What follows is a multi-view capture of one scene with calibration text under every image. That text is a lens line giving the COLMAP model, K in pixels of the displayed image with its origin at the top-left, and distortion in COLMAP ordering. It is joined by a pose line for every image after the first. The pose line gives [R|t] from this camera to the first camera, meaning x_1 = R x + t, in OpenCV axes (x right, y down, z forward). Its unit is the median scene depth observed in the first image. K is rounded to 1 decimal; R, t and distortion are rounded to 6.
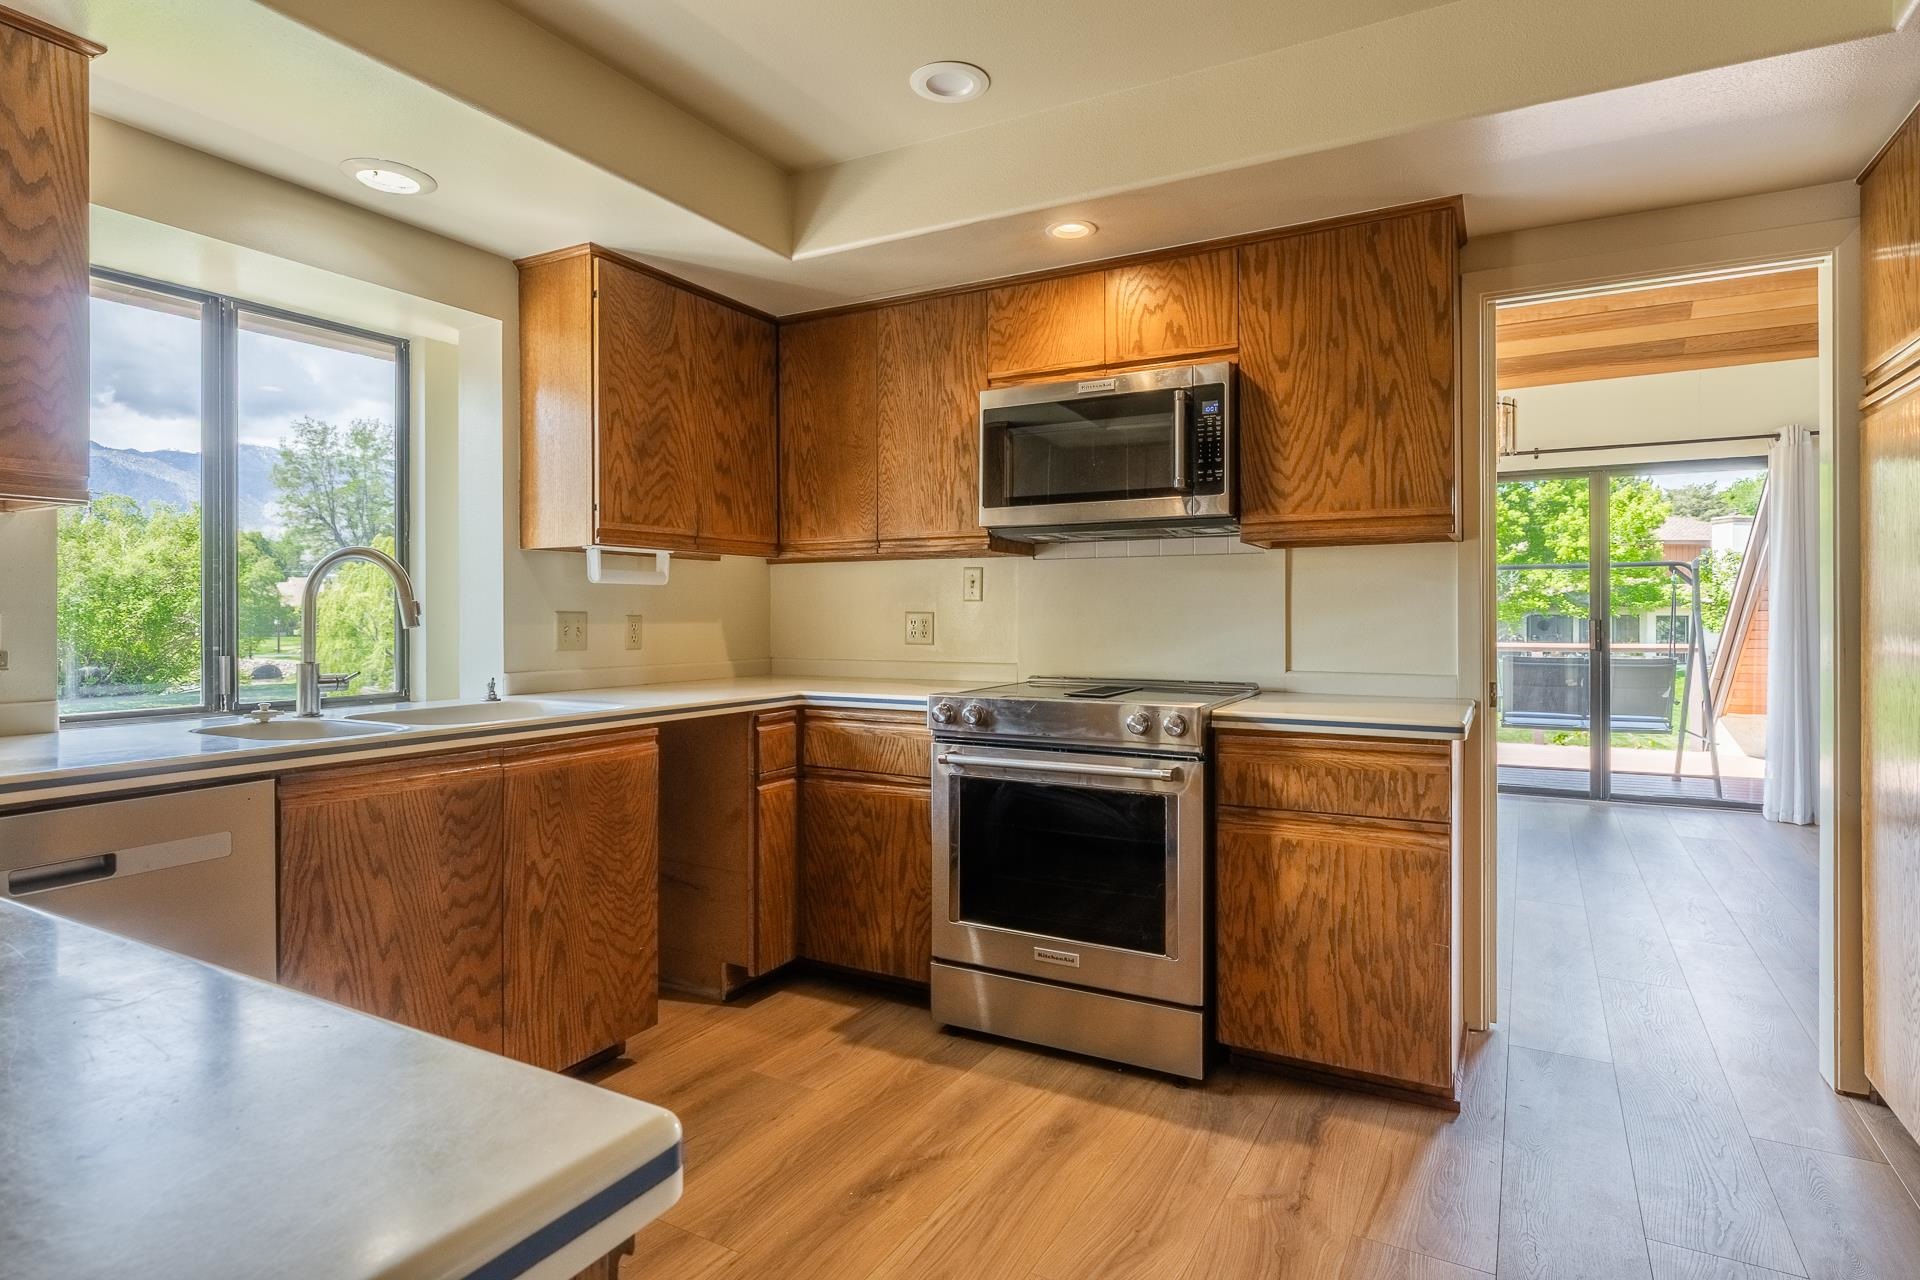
lens RADIAL K [[1012.2, 0, 972.4], [0, 1012.2, 623.4], [0, 0, 1]] dist [-0.000623, -0.001574]
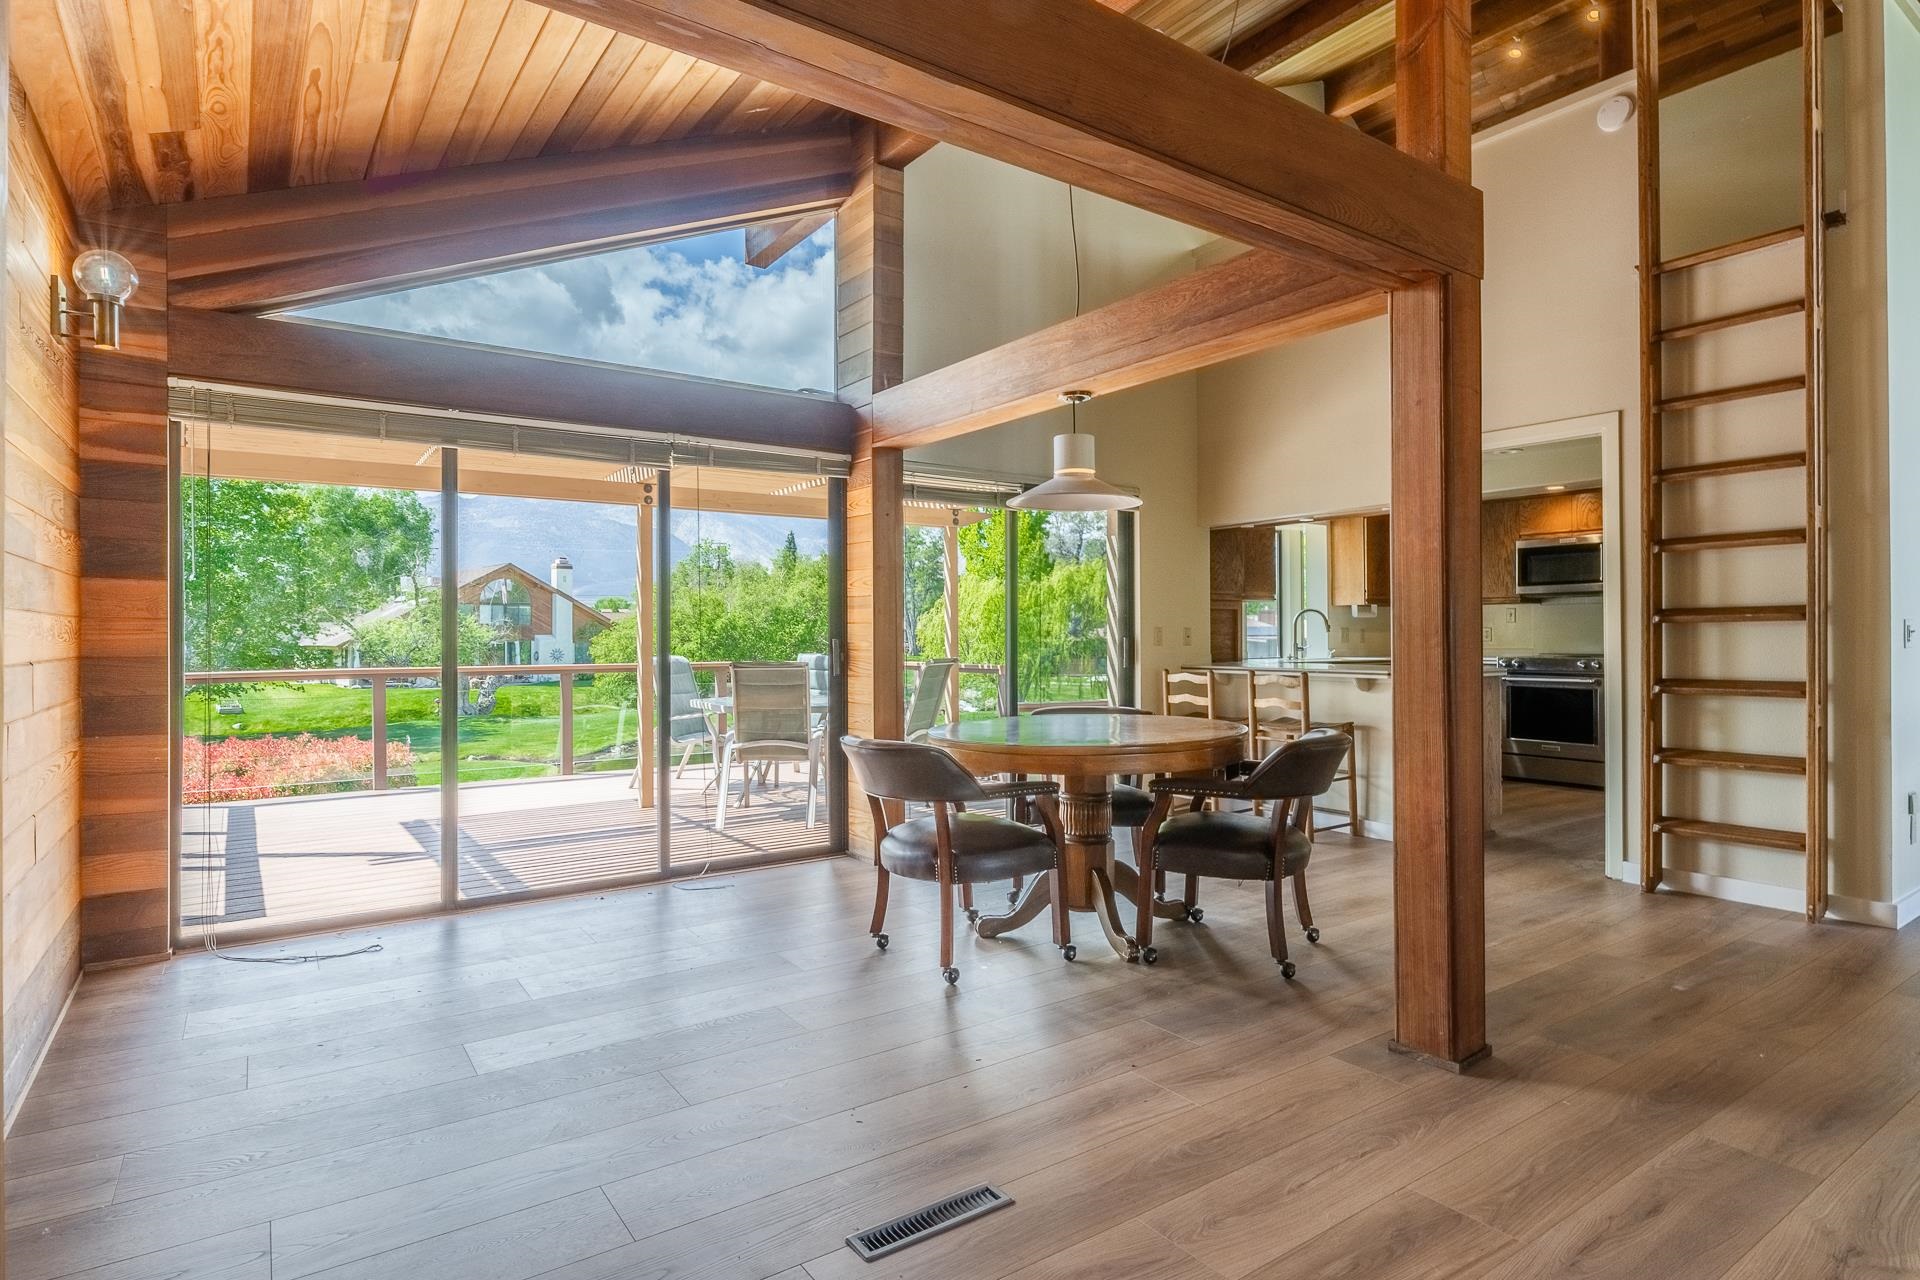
lens RADIAL K [[1012.2, 0, 988.0], [0, 1012.2, 635.3], [0, 0, 1]] dist [-0.000623, -0.001574]
pose [[0.907191, -0.006127, -0.420674, -0.139316], [0.003432, 0.999968, -0.007164, 0.025658], [0.420705, 0.005056, 0.907184, -2.031910]]
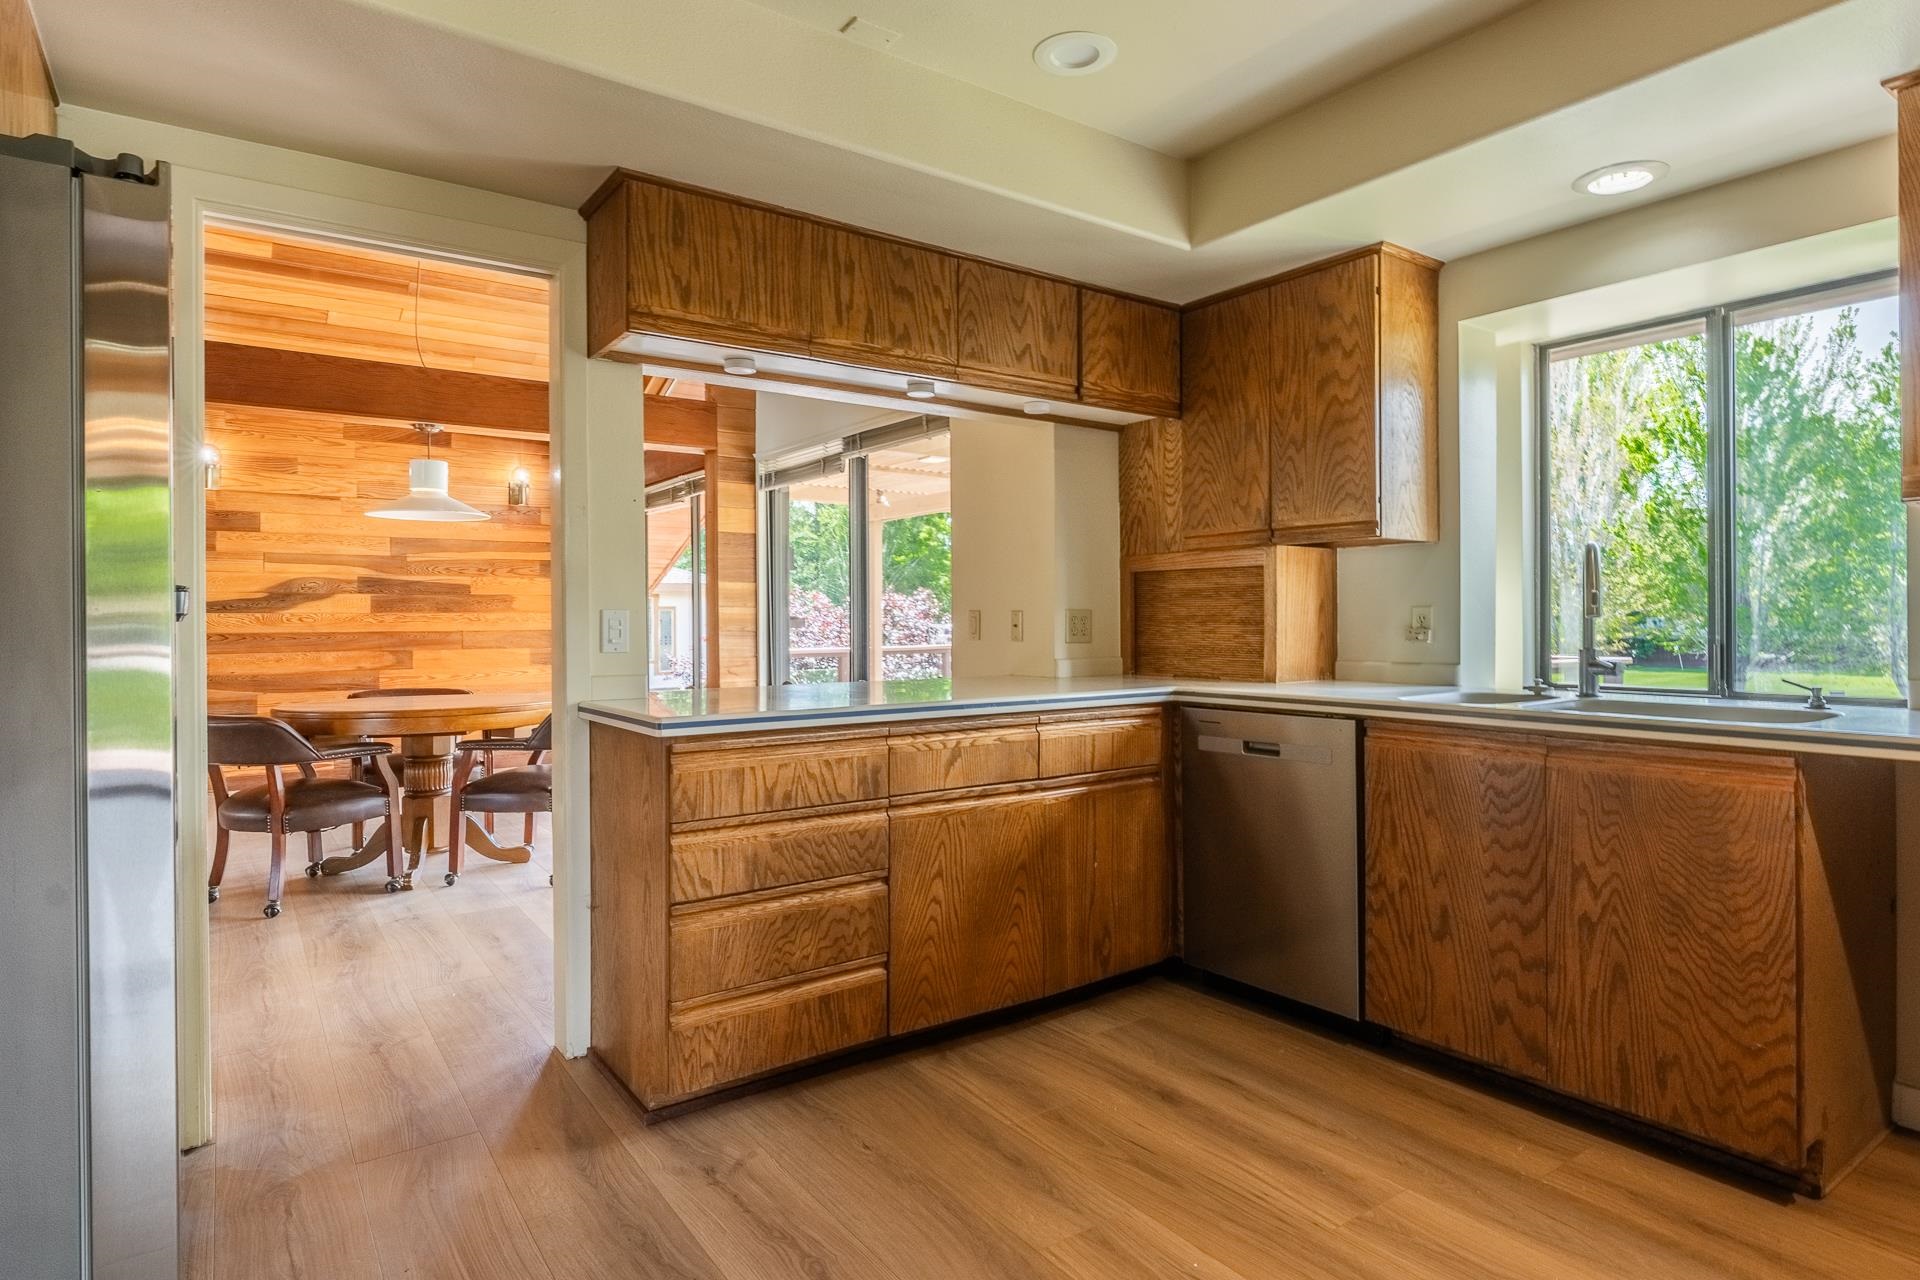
lens RADIAL K [[1012.2, 0, 948.0], [0, 1012.2, 625.2], [0, 0, 1]] dist [-0.000623, -0.001574]
pose [[-0.437929, 0.010820, -0.898944, 0.680136], [-0.002355, 0.999910, 0.013183, 0.000265], [0.899006, 0.007890, -0.437864, 0.876804]]
